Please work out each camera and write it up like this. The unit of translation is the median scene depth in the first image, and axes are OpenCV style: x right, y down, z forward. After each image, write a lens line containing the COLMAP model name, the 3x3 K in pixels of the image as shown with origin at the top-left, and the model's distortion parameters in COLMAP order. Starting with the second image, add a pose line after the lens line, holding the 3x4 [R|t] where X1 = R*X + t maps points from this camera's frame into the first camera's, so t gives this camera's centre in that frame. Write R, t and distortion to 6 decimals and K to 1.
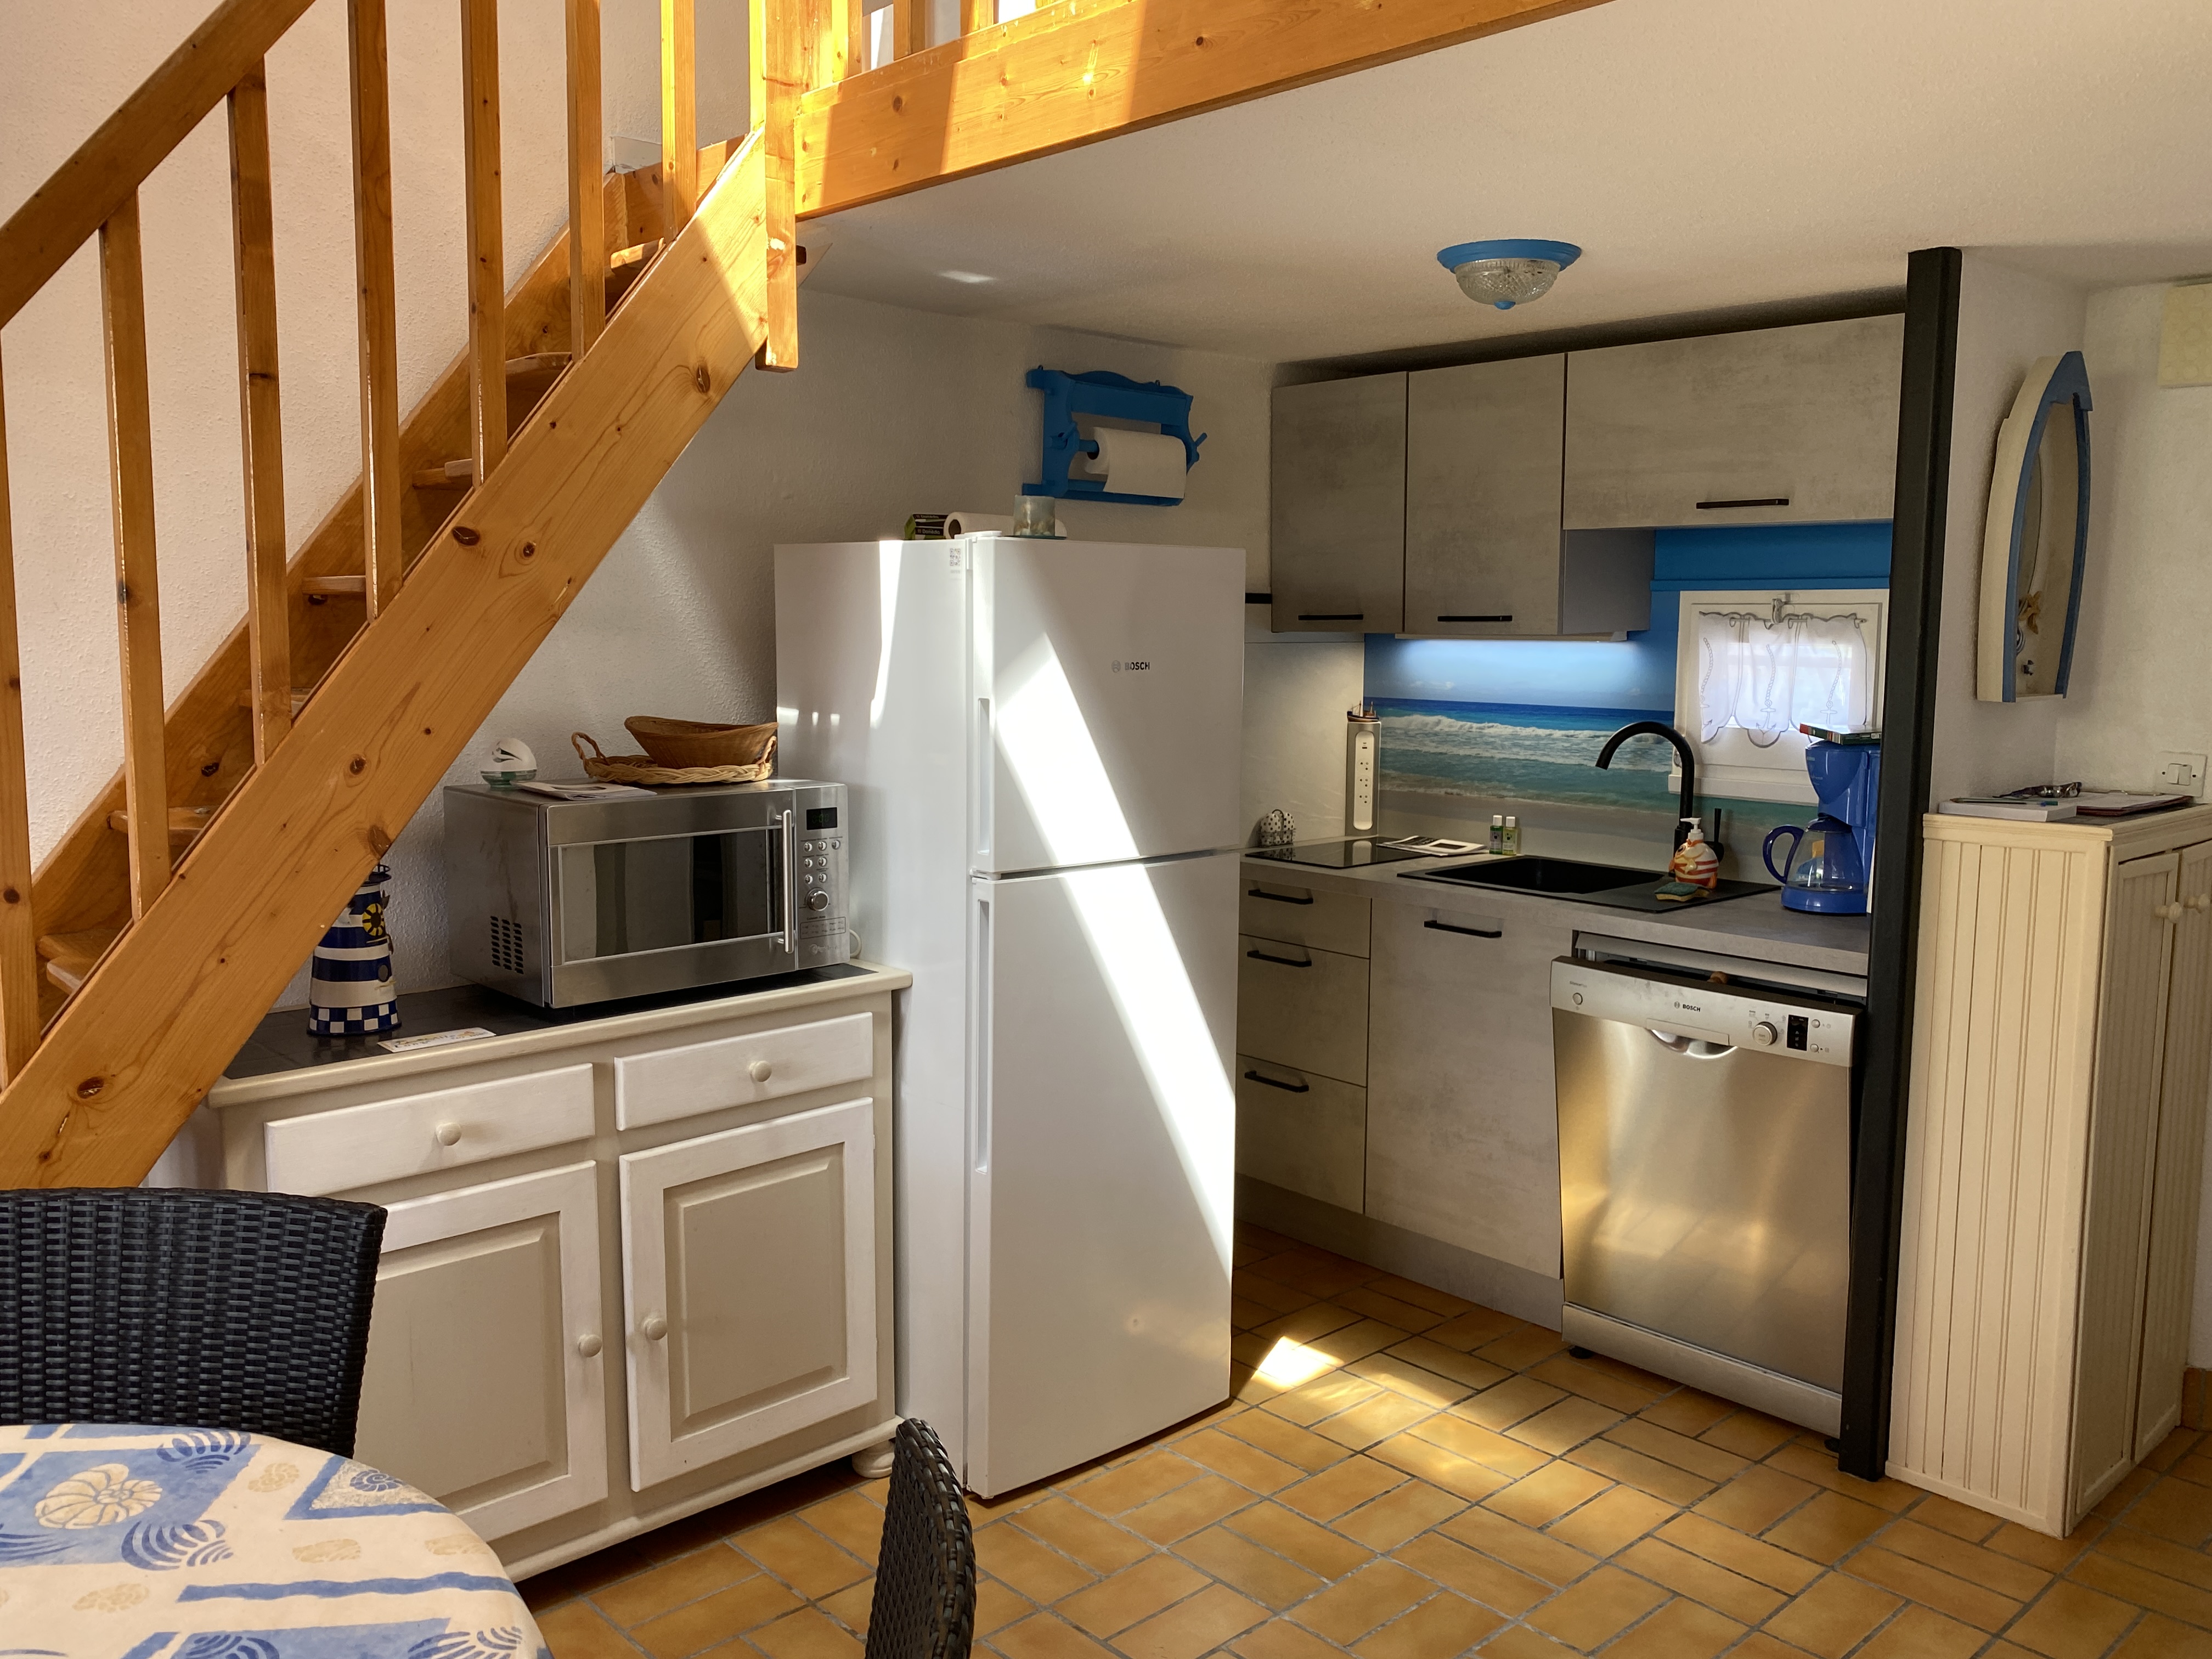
lens RADIAL K [[1778.1, 0, 1100.5], [0, 1778.1, 823.5], [0, 0, 1]] dist [-0.005841, 0.005605]
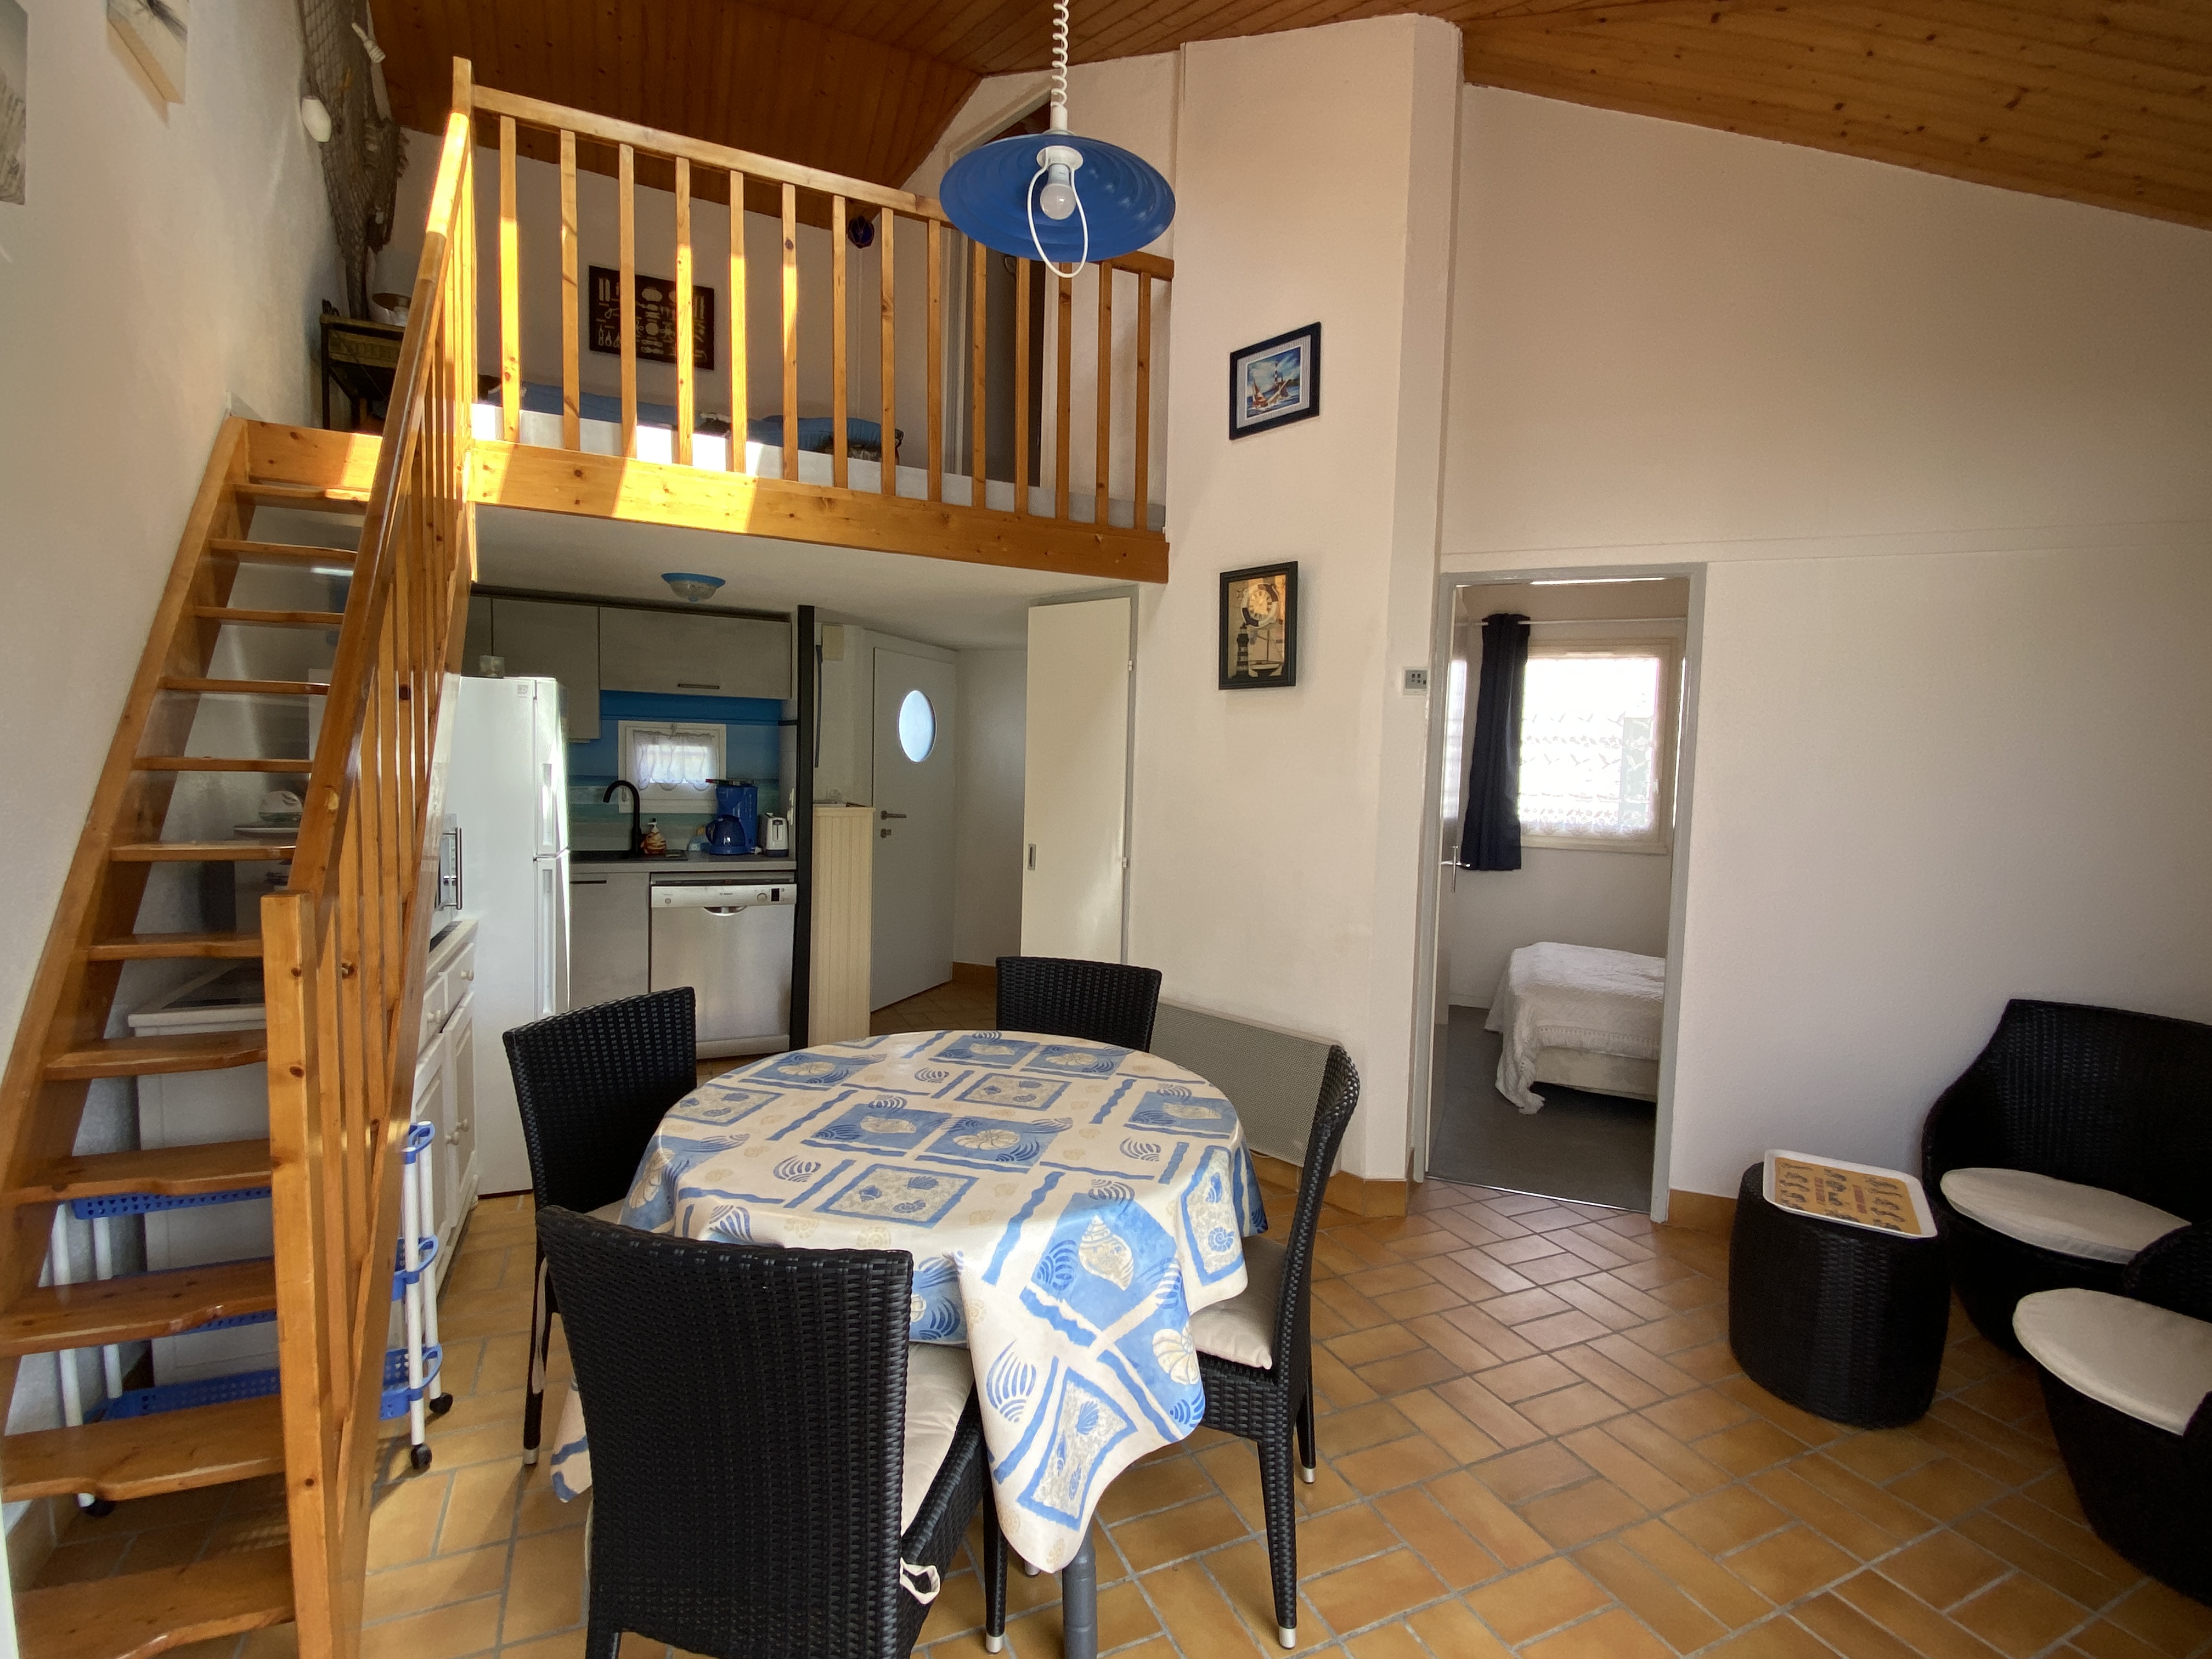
lens RADIAL K [[1009.6, 0, 1111.5], [0, 1009.6, 836.9], [0, 0, 1]] dist [0.007881, -0.011361]
pose [[0.323792, -0.068187, 0.943668, -0.877192], [0.087520, 0.995282, 0.041887, 0.015119], [-0.942072, 0.069027, 0.328232, 0.051279]]
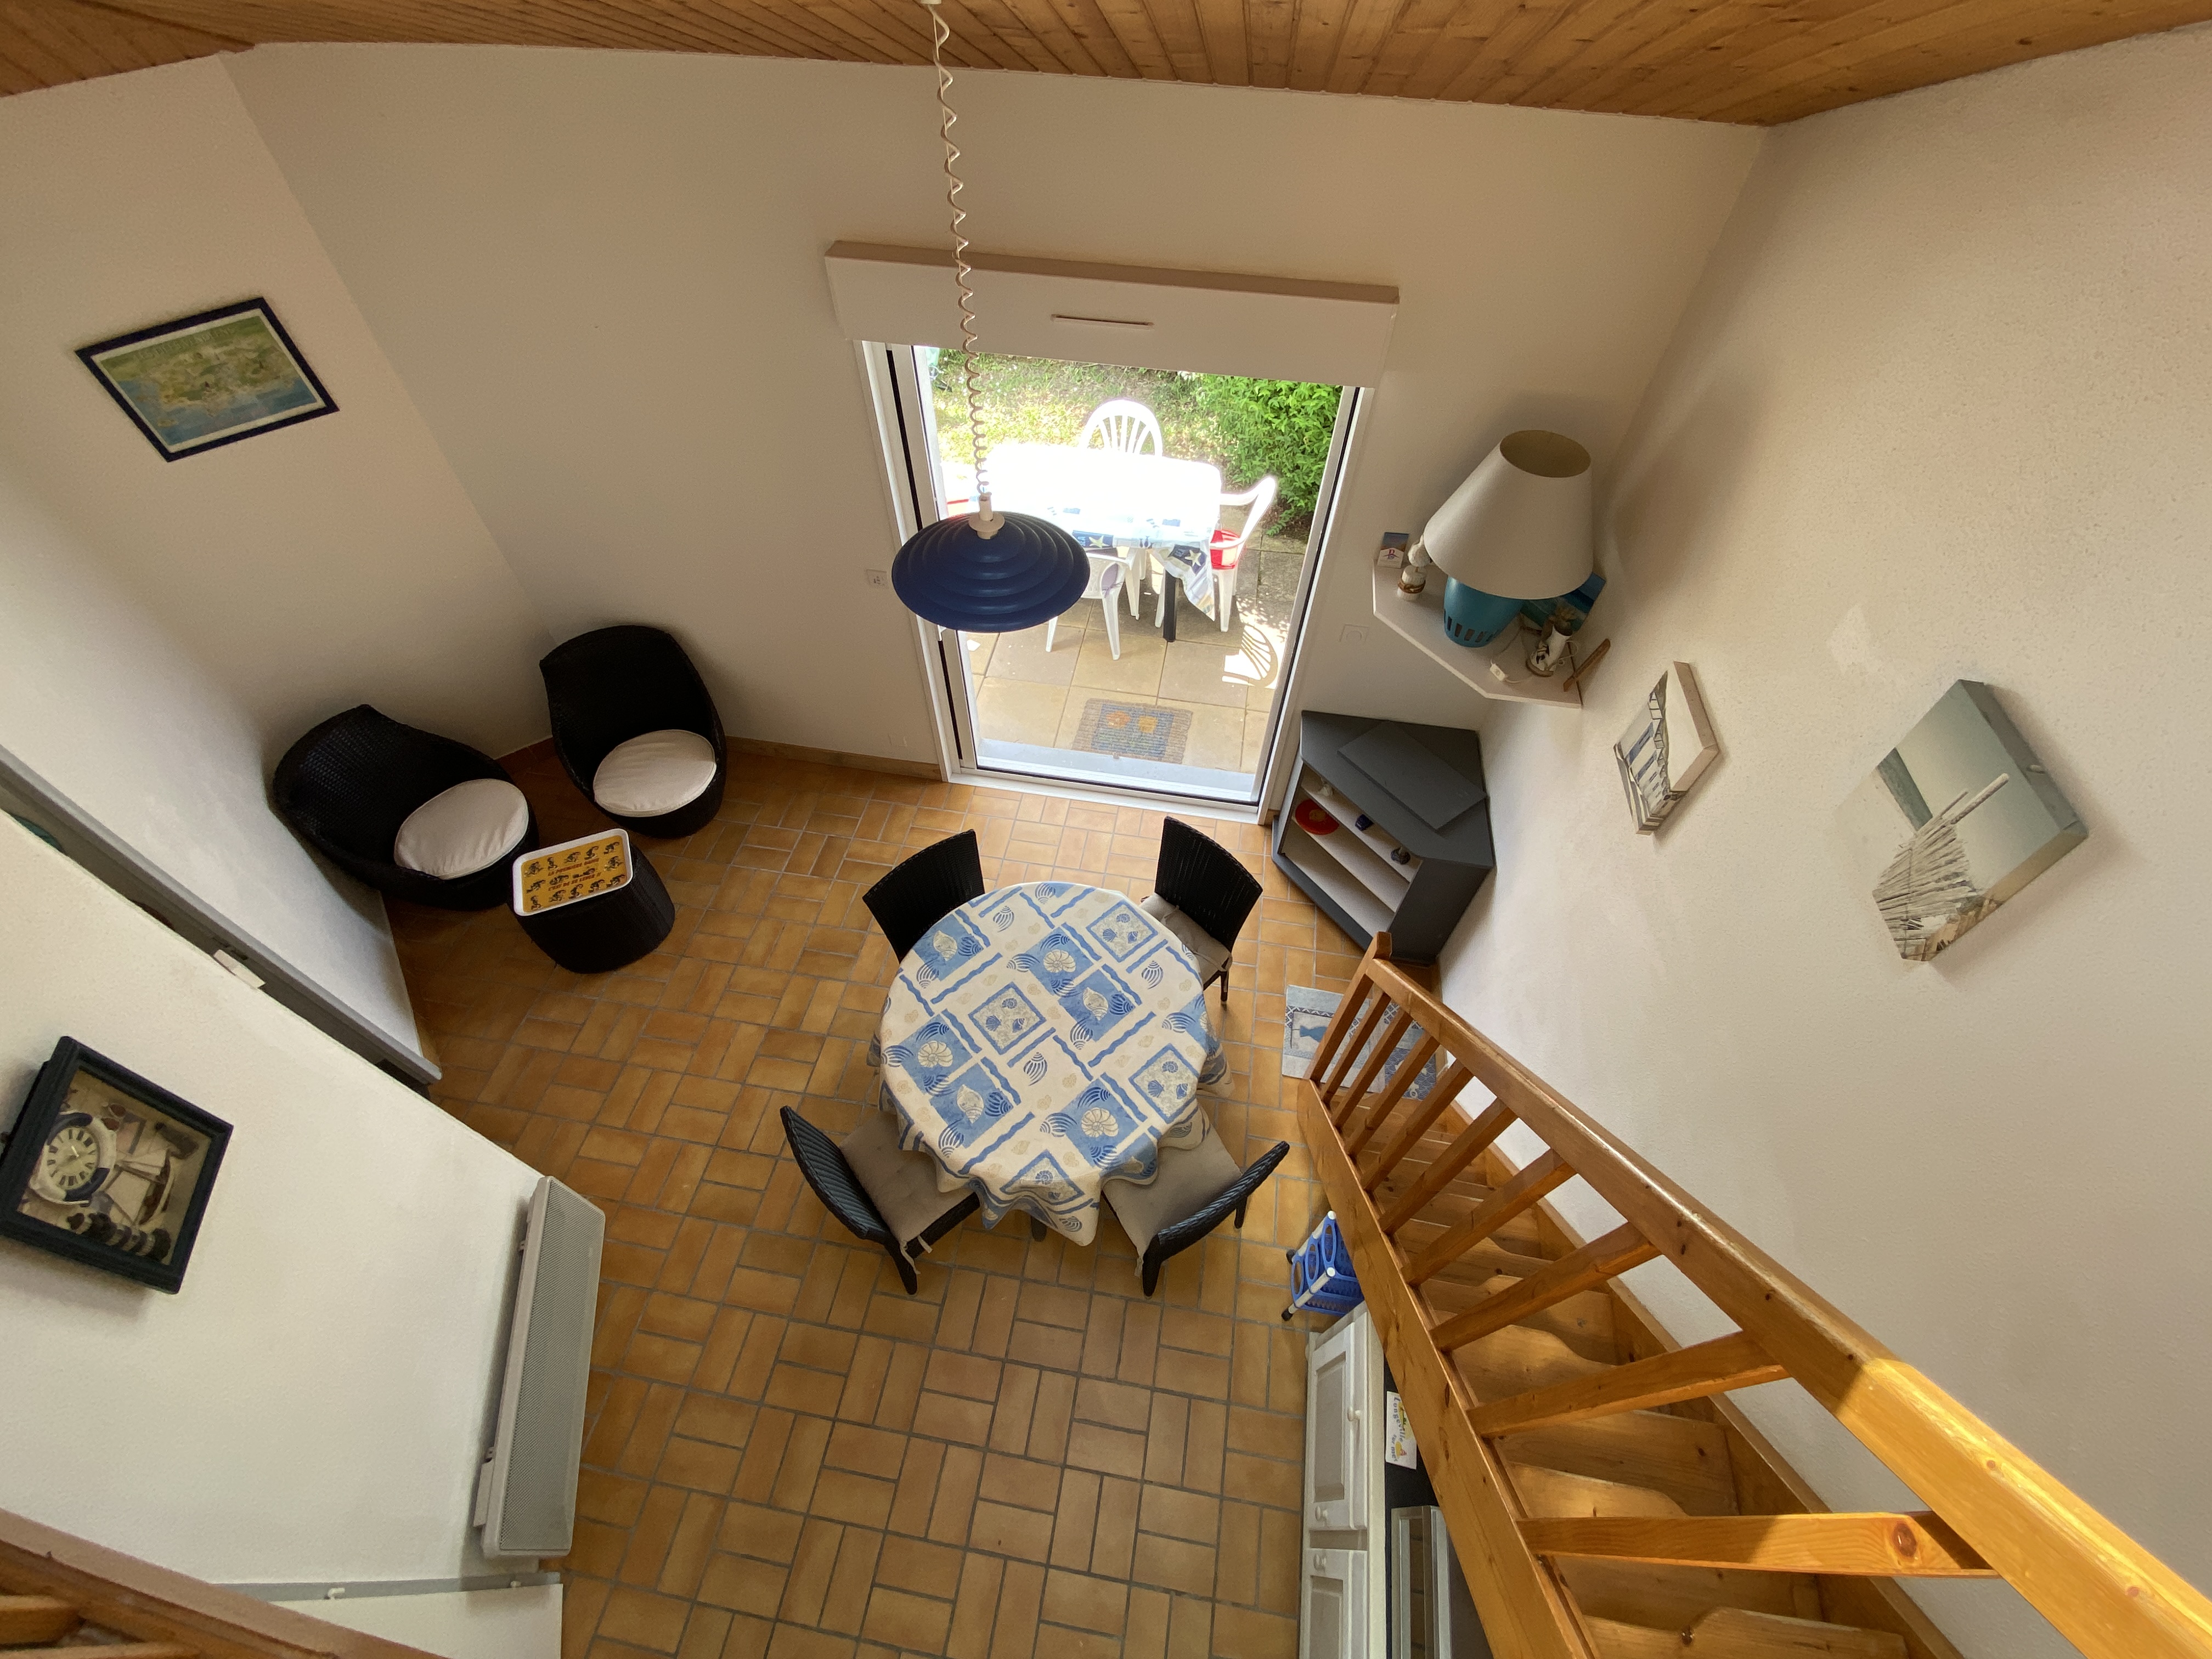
lens RADIAL K [[890.6, 0, 1116.0], [0, 890.6, 813.0], [0, 0, 1]] dist [0.005125, -0.013272]
pose [[-0.794117, 0.458407, -0.399051, -0.078746], [-0.100250, 0.548796, 0.829924, -0.736308], [0.599440, 0.699061, -0.389853, 0.642083]]
